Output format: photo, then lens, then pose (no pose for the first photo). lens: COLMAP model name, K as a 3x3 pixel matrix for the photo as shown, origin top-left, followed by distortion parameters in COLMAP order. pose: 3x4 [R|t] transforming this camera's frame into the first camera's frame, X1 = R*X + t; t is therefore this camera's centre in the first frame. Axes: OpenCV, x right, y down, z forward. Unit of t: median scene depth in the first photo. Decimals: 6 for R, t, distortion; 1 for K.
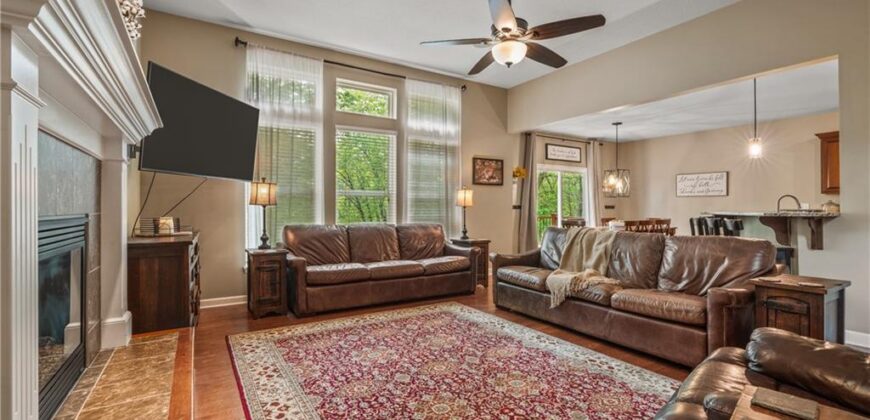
lens RADIAL K [[386.1, 0, 435.0], [0, 386.1, 210.0], [0, 0, 1]] dist [-0.008200, 0.001068]
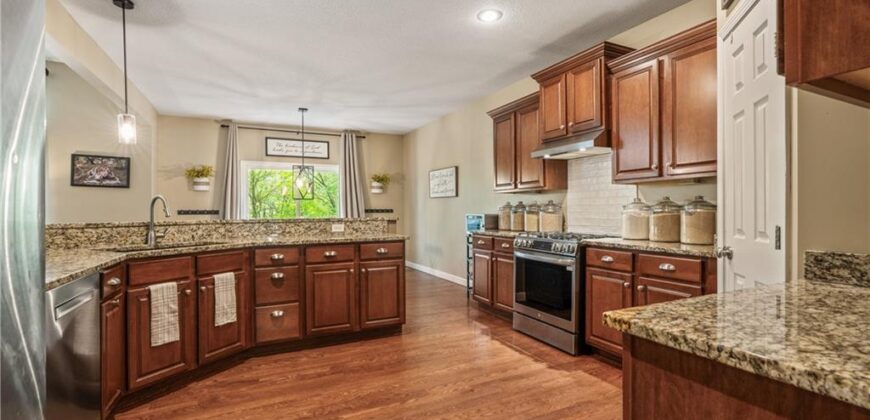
lens RADIAL K [[386.1, 0, 435.0], [0, 386.1, 210.0], [0, 0, 1]] dist [-0.008200, 0.001068]
pose [[0.994850, -0.005320, -0.101215, 0.876274], [0.004843, 0.999976, -0.004960, -0.006384], [0.101239, 0.004444, 0.994852, 0.224167]]
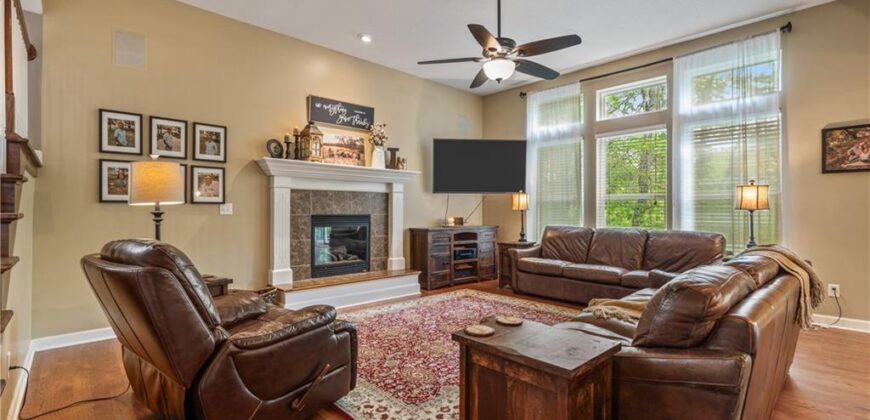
lens RADIAL K [[382.2, 0, 435.0], [0, 382.2, 210.0], [0, 0, 1]] dist [-0.011602, 0.000690]
pose [[0.196931, -0.004142, -0.980409, 0.504559], [-0.007322, 0.999957, -0.005695, -0.001693], [0.980390, 0.008300, 0.196892, 0.261524]]
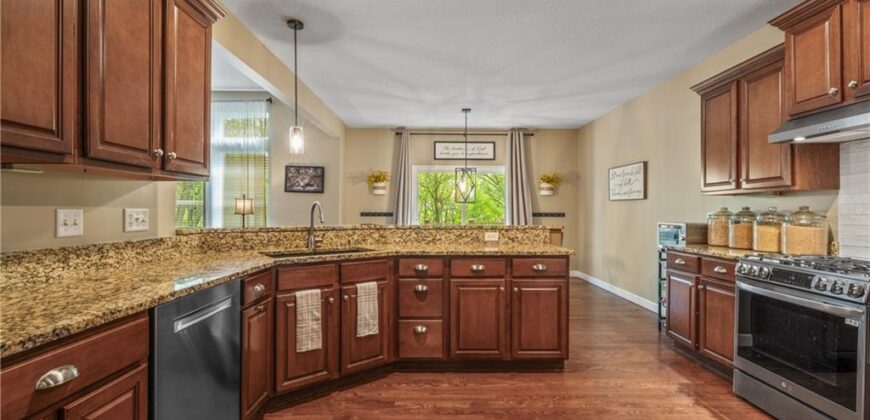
lens RADIAL K [[386.1, 0, 435.0], [0, 386.1, 210.0], [0, 0, 1]] dist [-0.008200, 0.001068]
pose [[0.852393, 0.002665, -0.522895, 0.877520], [-0.006994, 0.999956, -0.006304, -0.014219], [0.522855, 0.009031, 0.852374, 0.303284]]
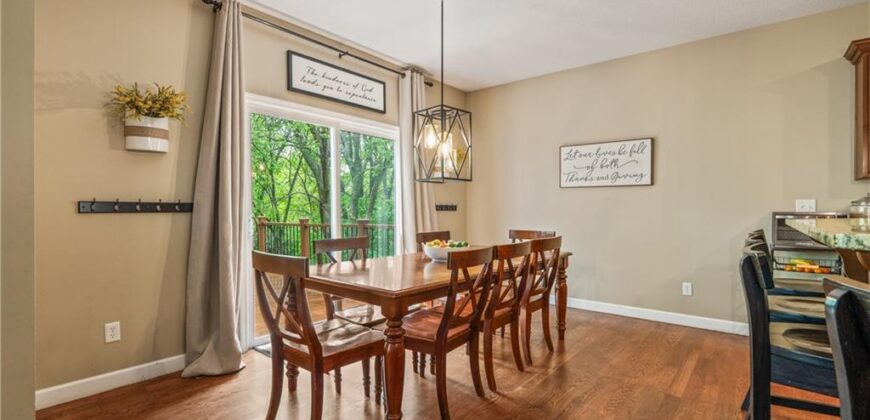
lens RADIAL K [[393.6, 0, 435.0], [0, 393.6, 210.0], [0, 0, 1]] dist [-0.003431, 0.000245]
pose [[0.949475, -0.000597, 0.313843, 0.358227], [0.001523, 0.999995, -0.002704, -0.004028], [-0.313840, 0.003045, 0.949471, 0.657652]]
